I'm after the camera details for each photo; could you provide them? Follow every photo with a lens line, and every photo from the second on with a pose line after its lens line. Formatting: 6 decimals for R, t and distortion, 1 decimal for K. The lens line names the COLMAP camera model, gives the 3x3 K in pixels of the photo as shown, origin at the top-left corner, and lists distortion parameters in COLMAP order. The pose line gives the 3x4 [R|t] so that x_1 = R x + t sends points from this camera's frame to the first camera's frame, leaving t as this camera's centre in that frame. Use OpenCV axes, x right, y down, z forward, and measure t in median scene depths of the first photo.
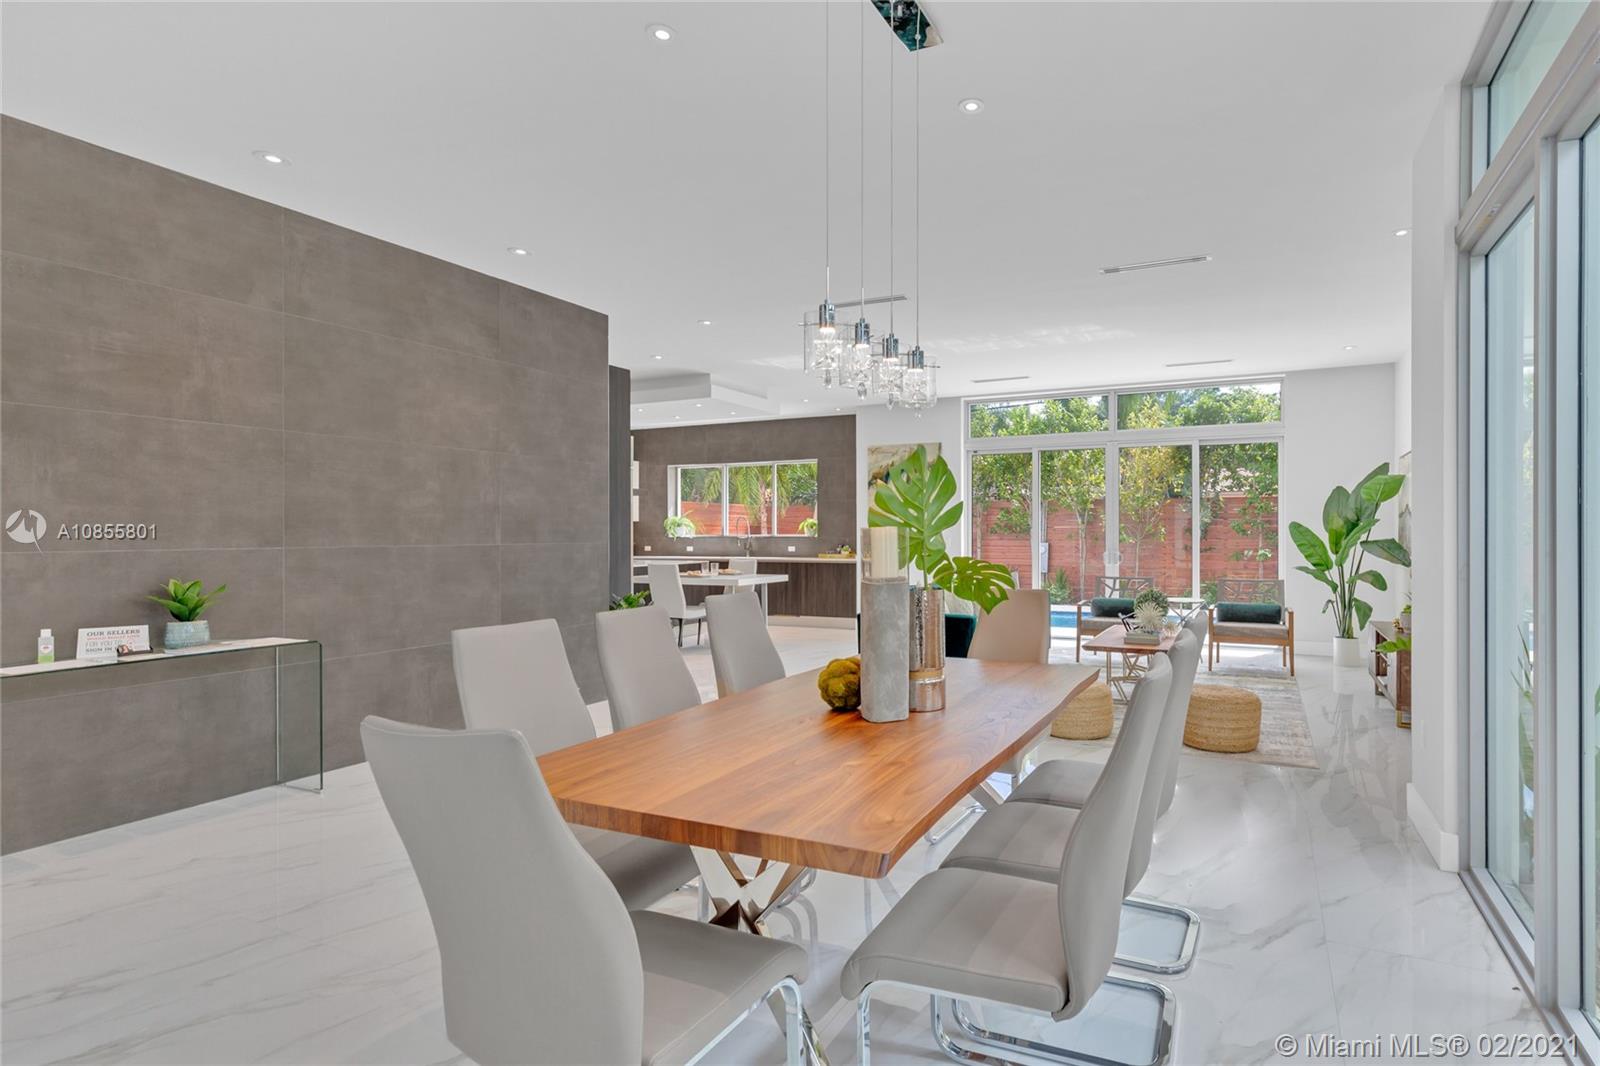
lens RADIAL K [[761.8, 0, 934.7], [0, 761.8, 531.2], [0, 0, 1]] dist [0.017970, 0.000366]
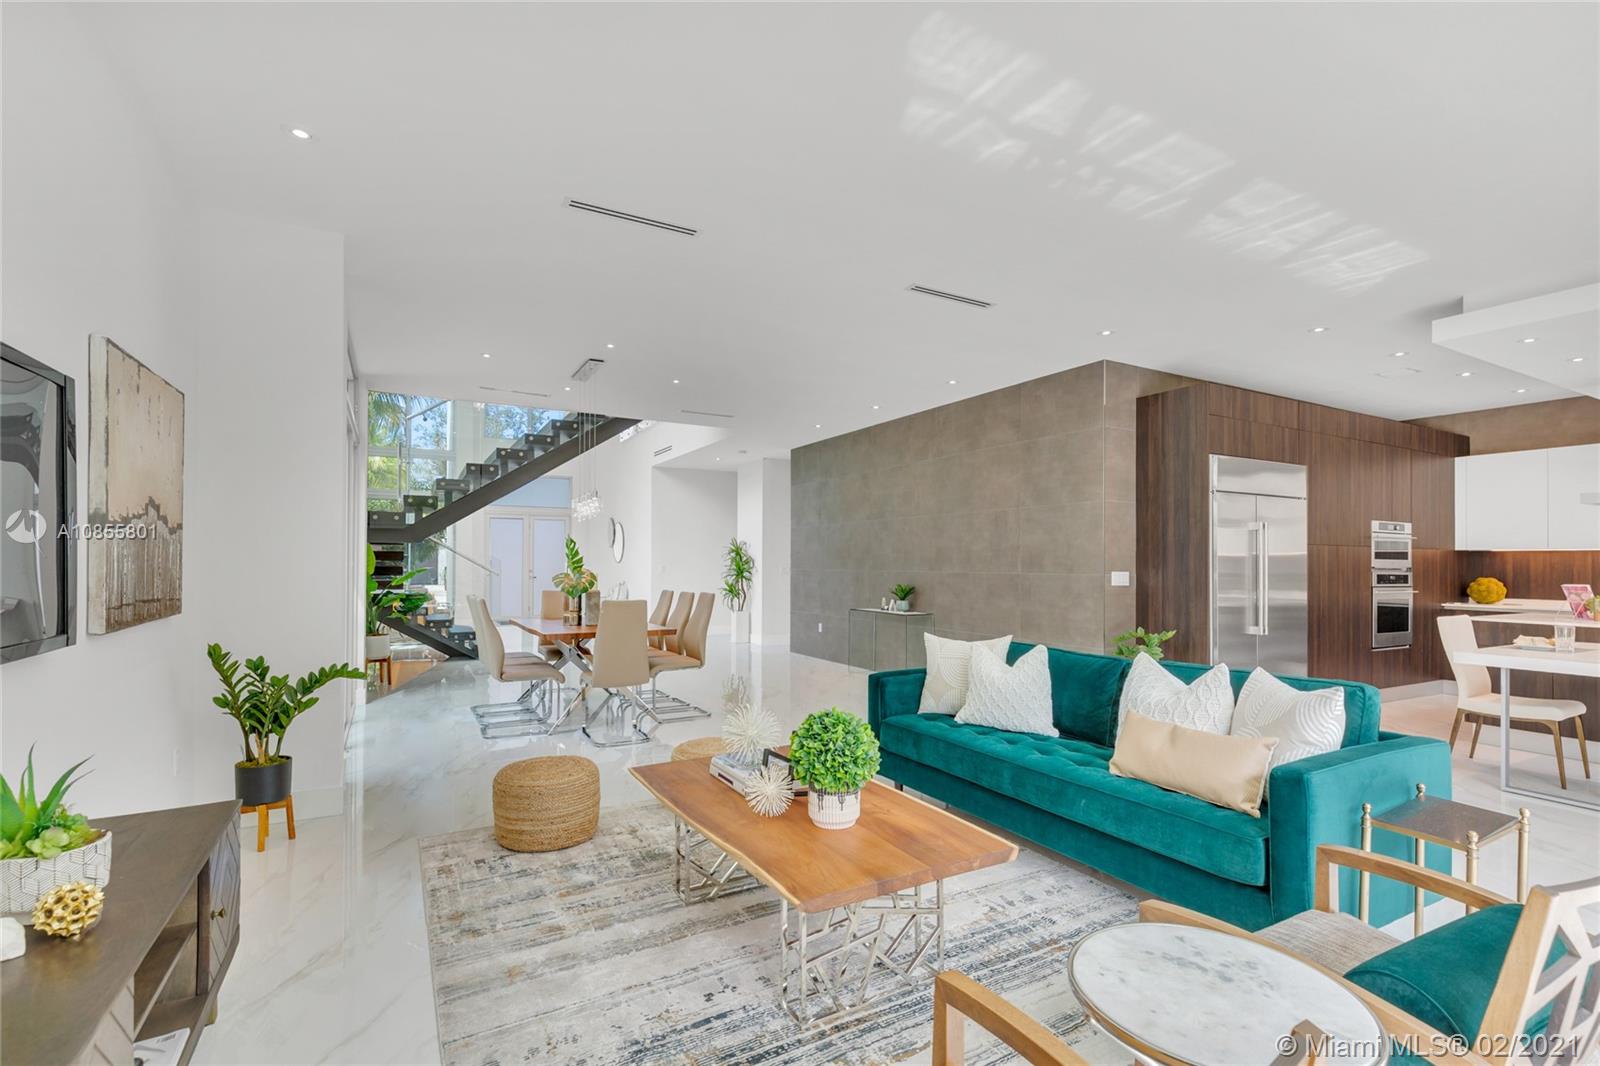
lens RADIAL K [[734.9, 0, 809.1], [0, 734.9, 554.8], [0, 0, 1]] dist [0.009713, 0.000042]
pose [[-0.605915, -0.011431, -0.795447, 0.491041], [-0.004705, 0.999931, -0.010786, 0.000054], [0.795515, -0.002793, -0.605927, 1.011935]]
